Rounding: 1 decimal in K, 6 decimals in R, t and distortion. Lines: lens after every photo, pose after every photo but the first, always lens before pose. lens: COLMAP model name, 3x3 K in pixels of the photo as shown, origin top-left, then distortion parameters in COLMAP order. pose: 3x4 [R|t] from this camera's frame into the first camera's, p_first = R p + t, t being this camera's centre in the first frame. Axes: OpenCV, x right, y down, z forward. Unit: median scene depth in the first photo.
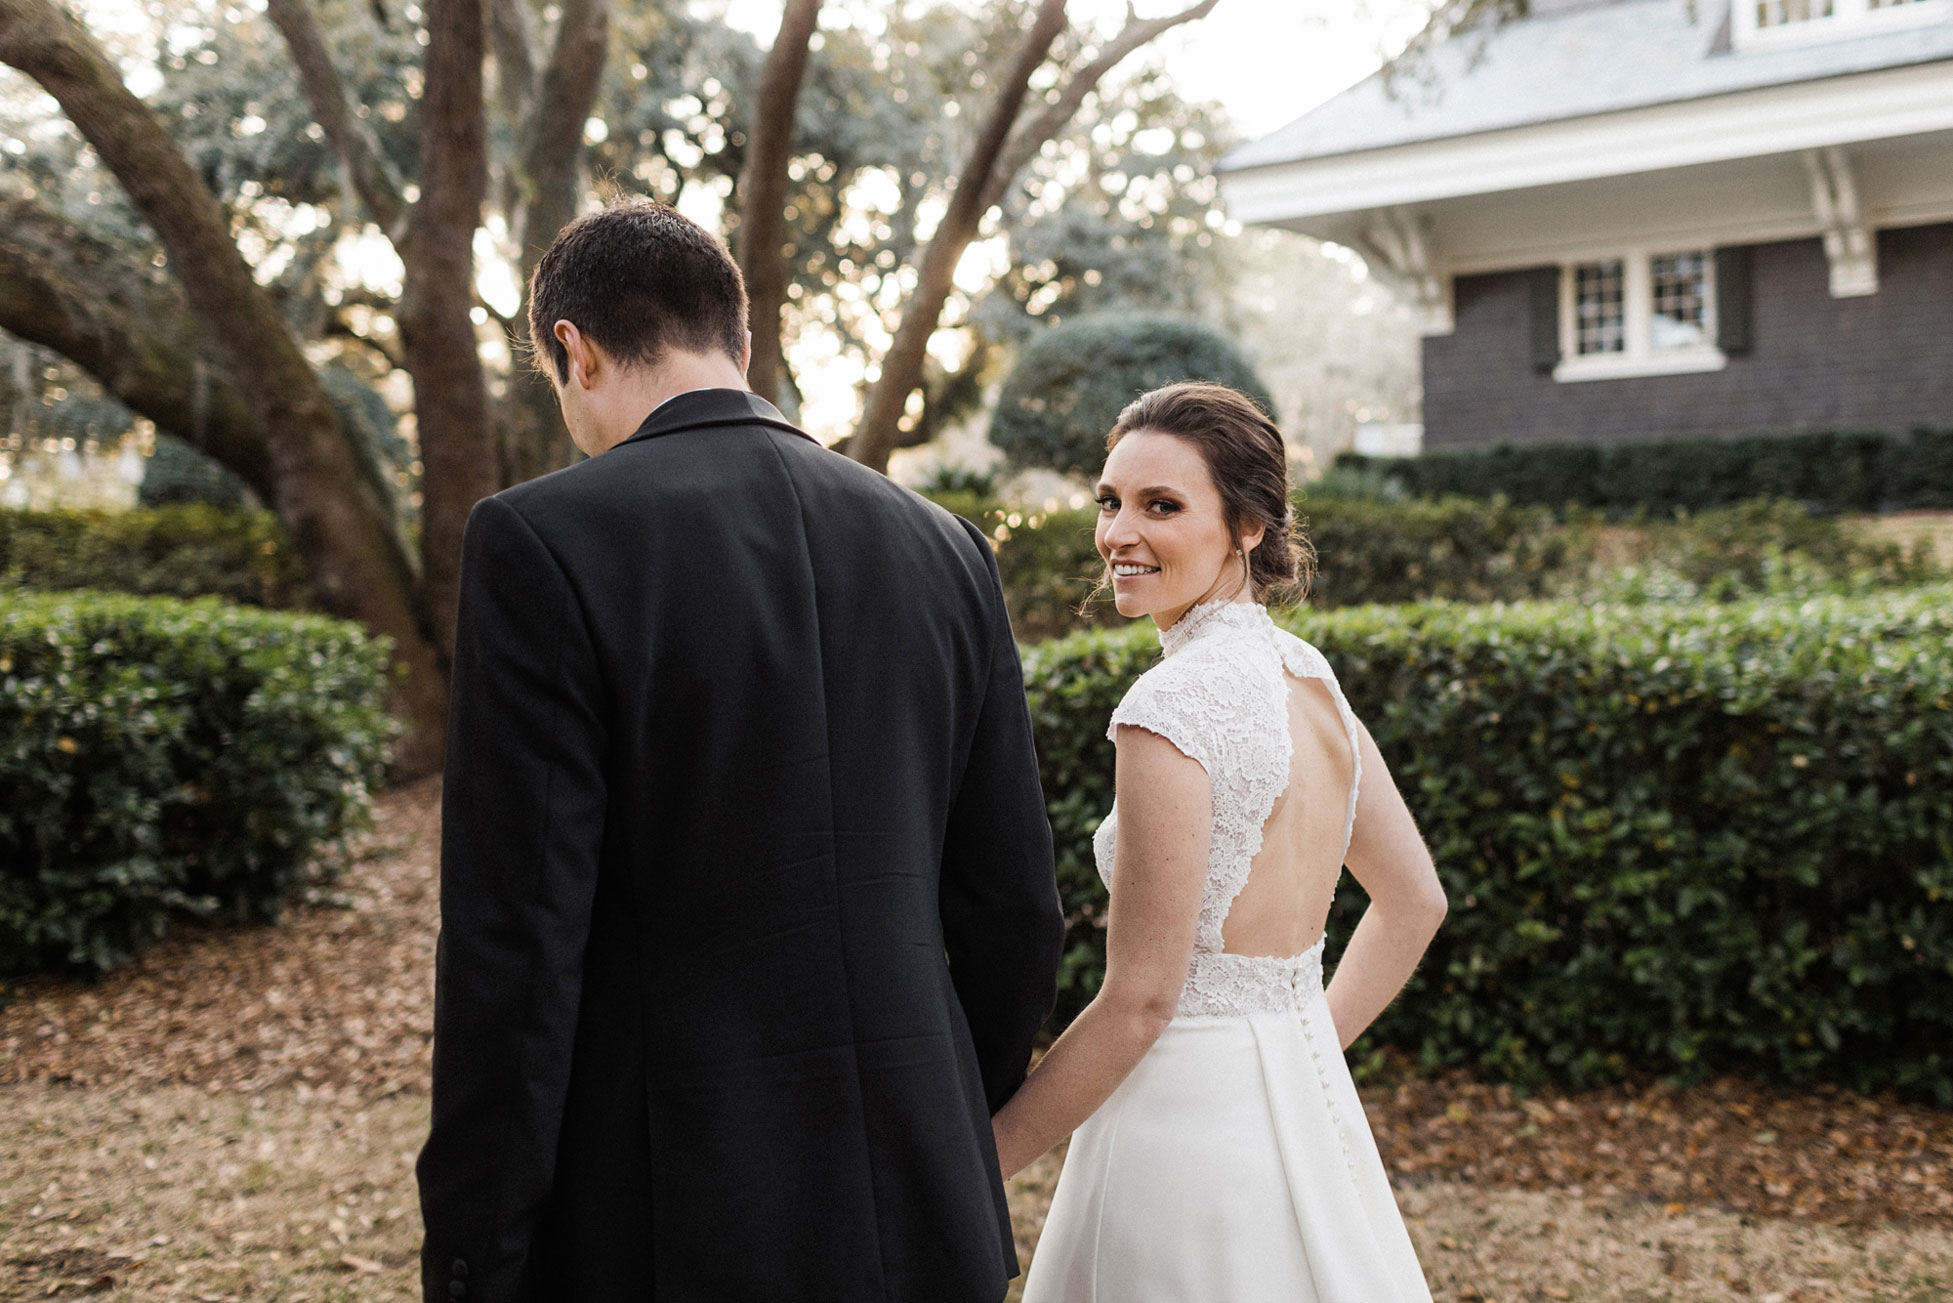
lens RADIAL K [[2159.3, 0, 976.7], [0, 2159.3, 648.1], [0, 0, 1]] dist [-0.010163, 0.029254]
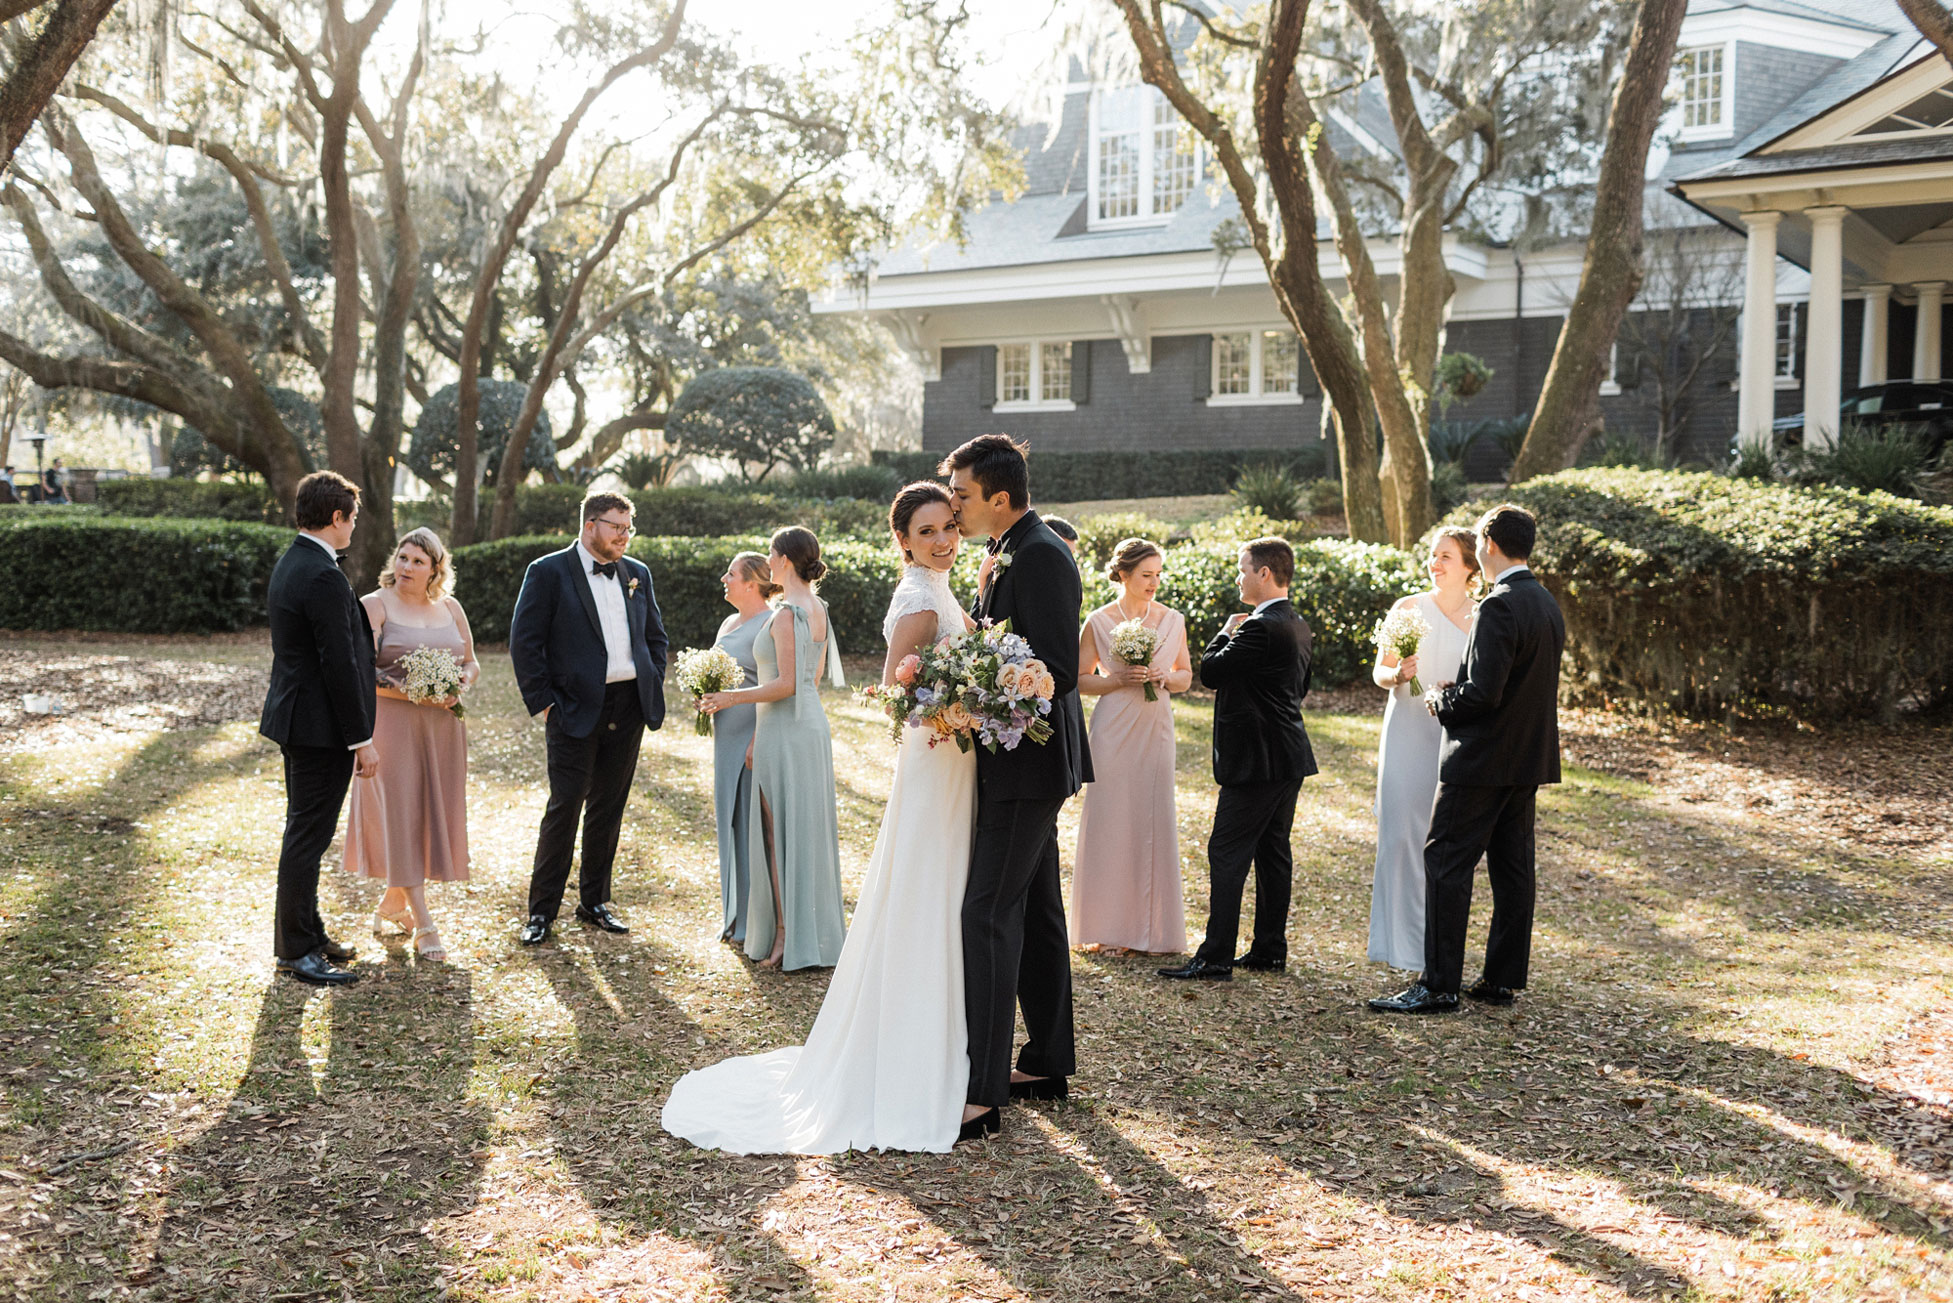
lens RADIAL K [[2147.0, 0, 926.1], [0, 2147.0, 653.7], [0, 0, 1]] dist [-0.015339, 0.043965]
pose [[0.999421, 0.027421, 0.020162, 0.202226], [-0.028089, 0.999040, 0.033618, 0.013206], [-0.019221, -0.034165, 0.999231, -0.783048]]
